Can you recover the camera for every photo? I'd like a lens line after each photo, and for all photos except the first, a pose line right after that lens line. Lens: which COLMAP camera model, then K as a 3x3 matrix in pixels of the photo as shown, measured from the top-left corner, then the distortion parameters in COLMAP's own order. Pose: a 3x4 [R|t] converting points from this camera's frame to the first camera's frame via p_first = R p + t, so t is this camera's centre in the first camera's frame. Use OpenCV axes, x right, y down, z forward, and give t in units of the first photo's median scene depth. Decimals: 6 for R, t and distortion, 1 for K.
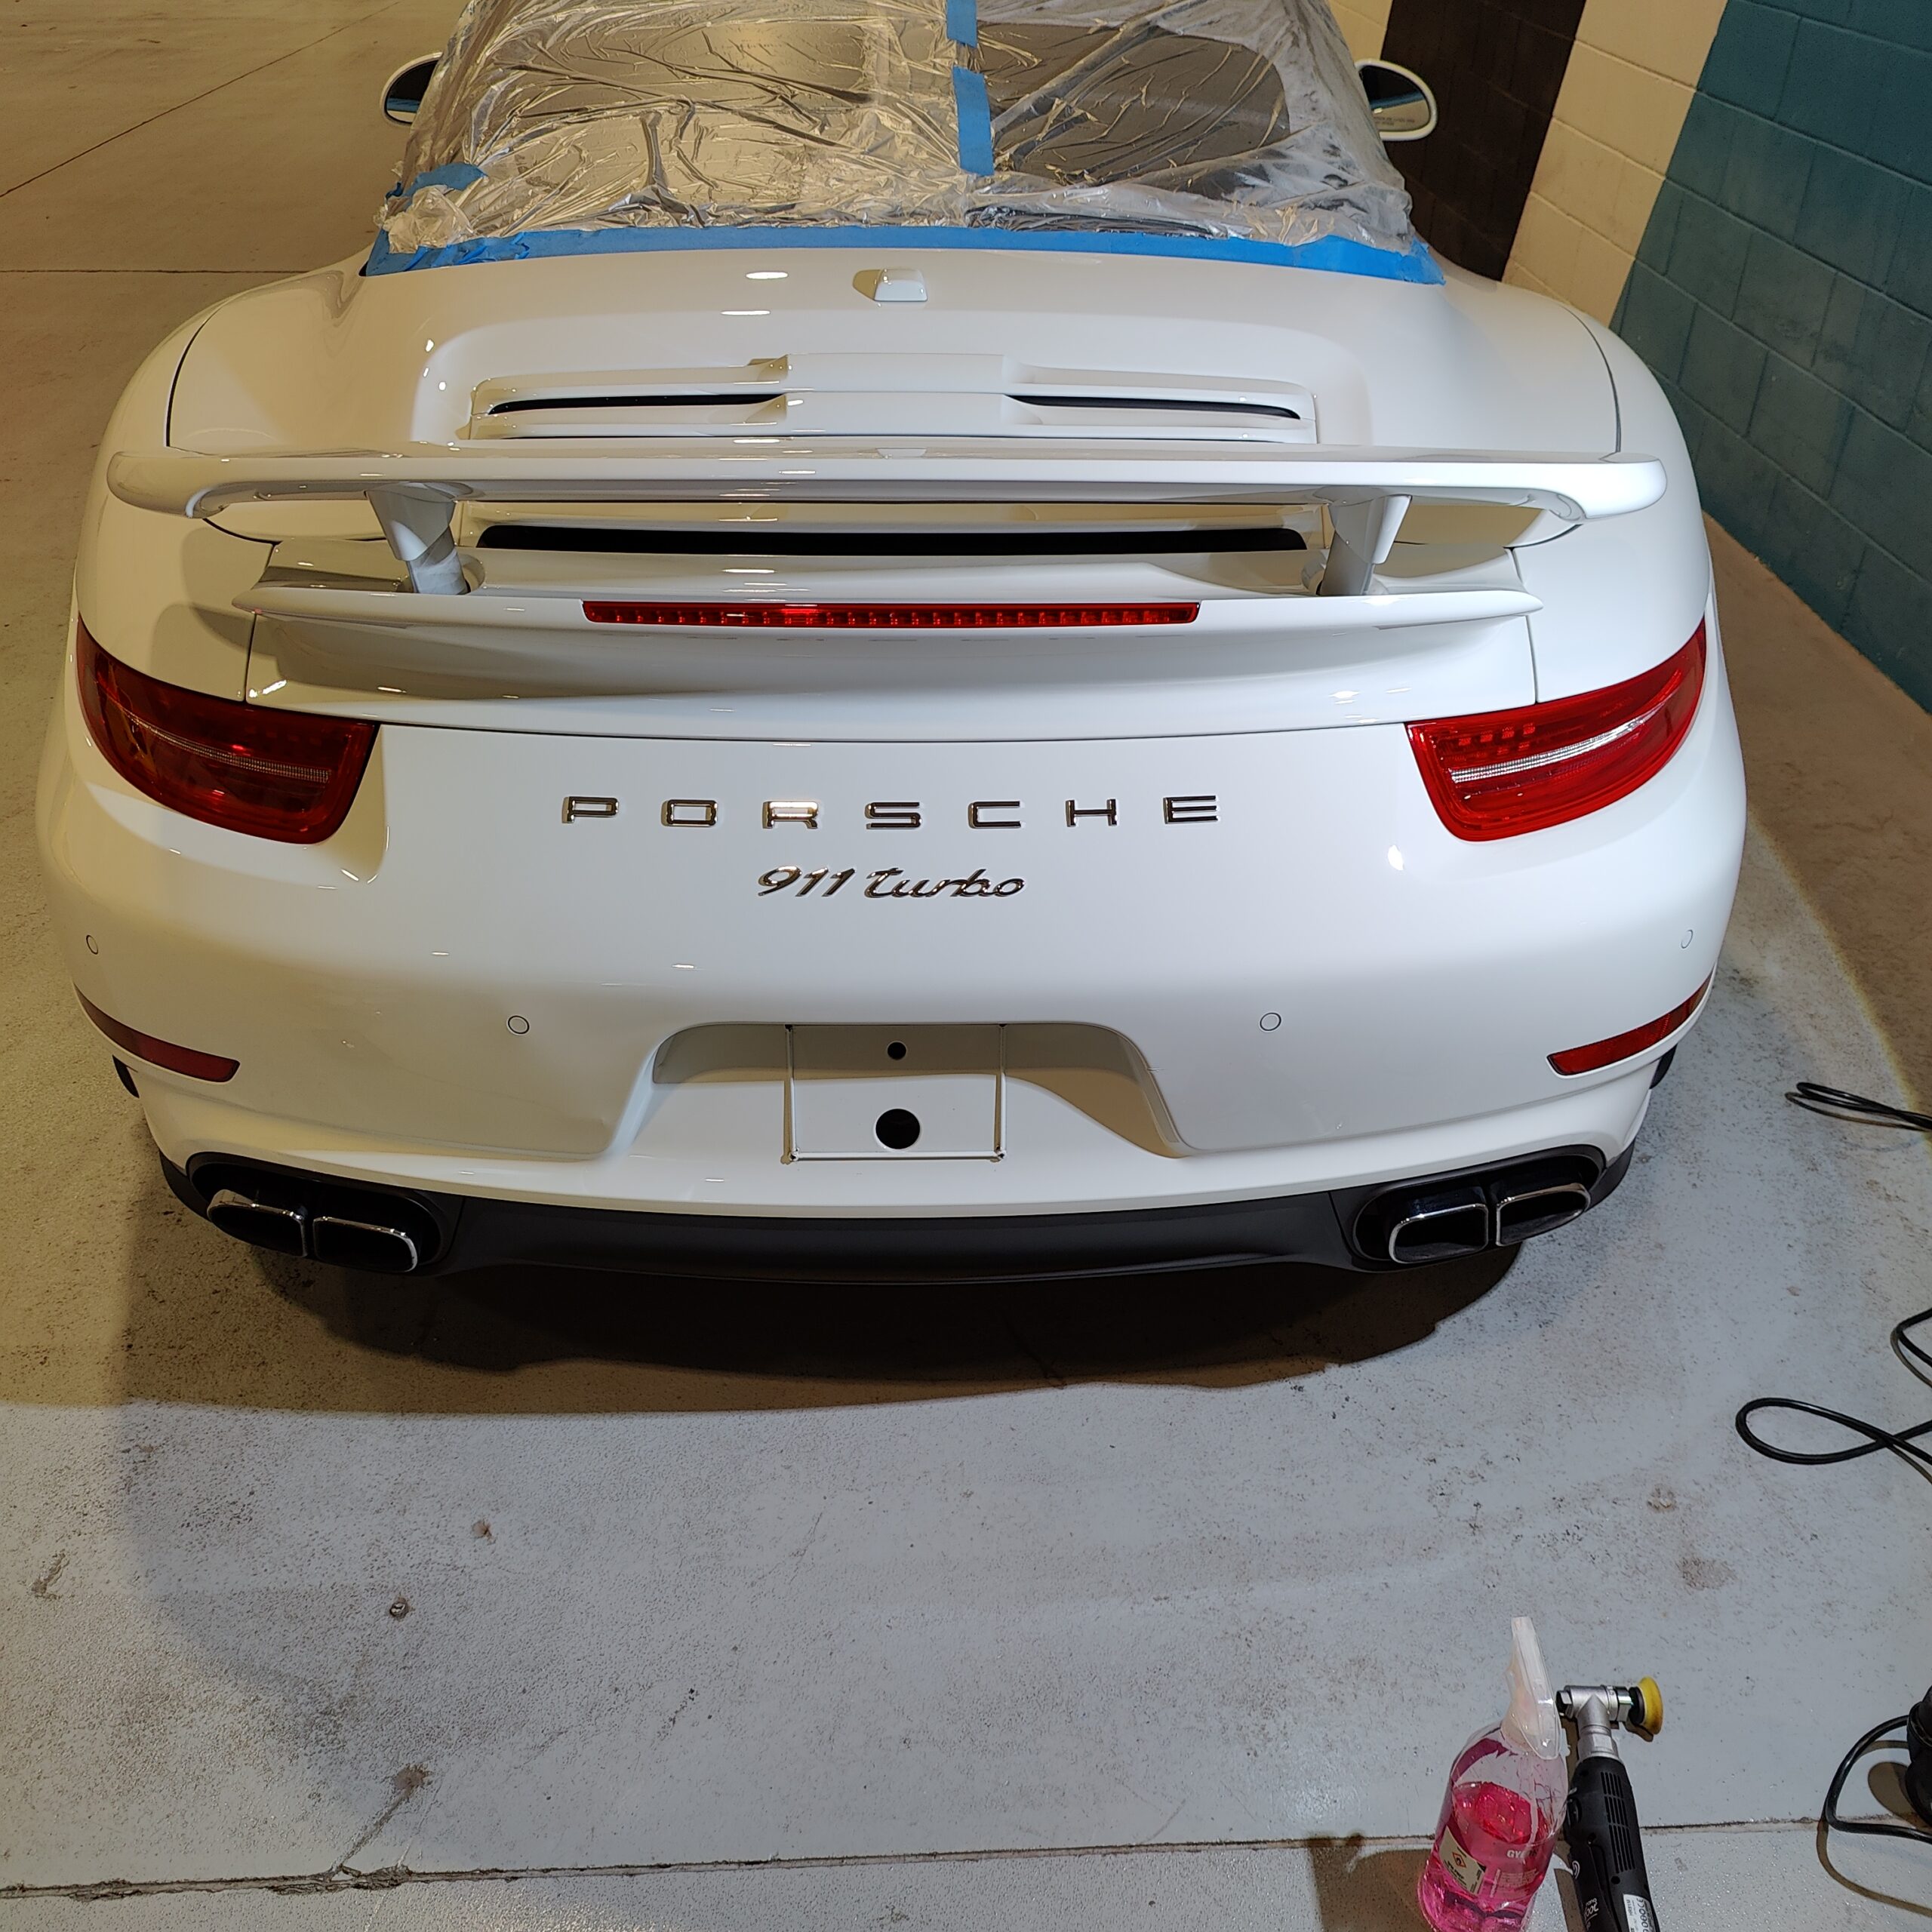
lens RADIAL K [[1766.3, 0, 965.4], [0, 1766.3, 977.3], [0, 0, 1]] dist [0.009504, 0.000000]
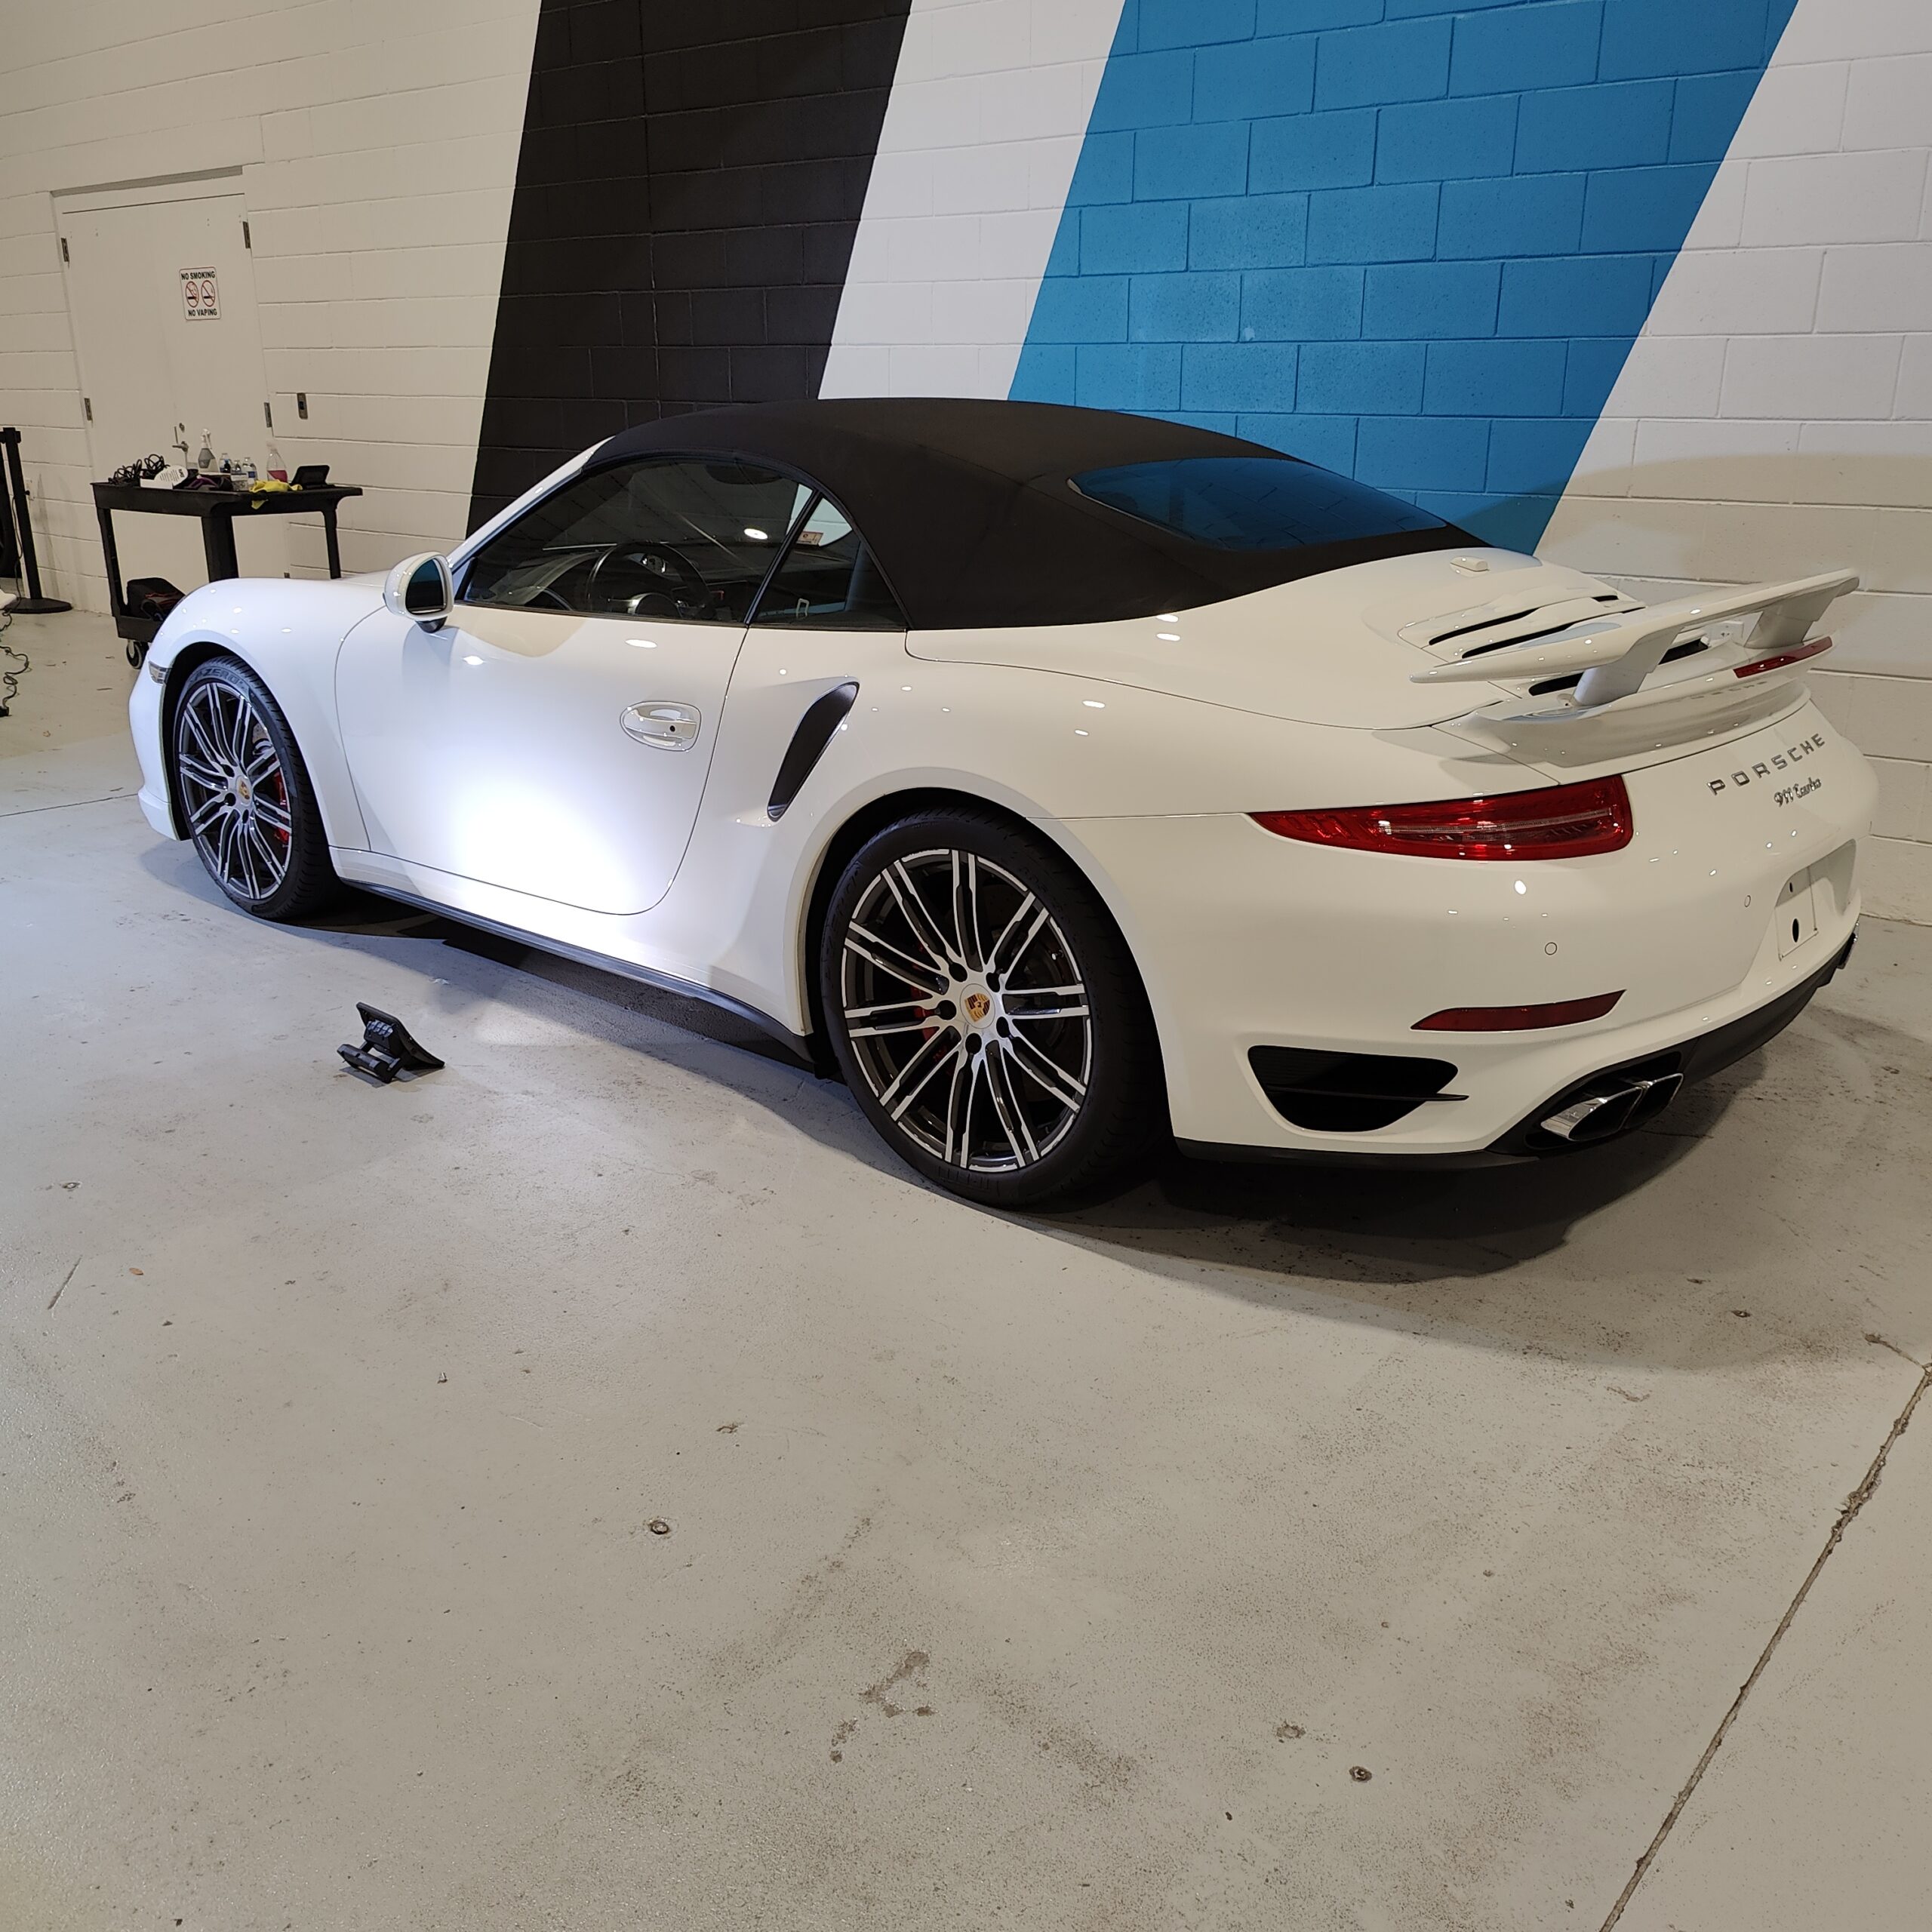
lens RADIAL K [[1766.3, 0, 961.1], [0, 1766.3, 960.4], [0, 0, 1]] dist [0.009504, 0.000000]
pose [[0.675652, -0.237337, 0.697972, -2.027099], [0.420931, 0.901459, -0.100941, -0.072528], [-0.605236, 0.361999, 0.708975, 0.195655]]
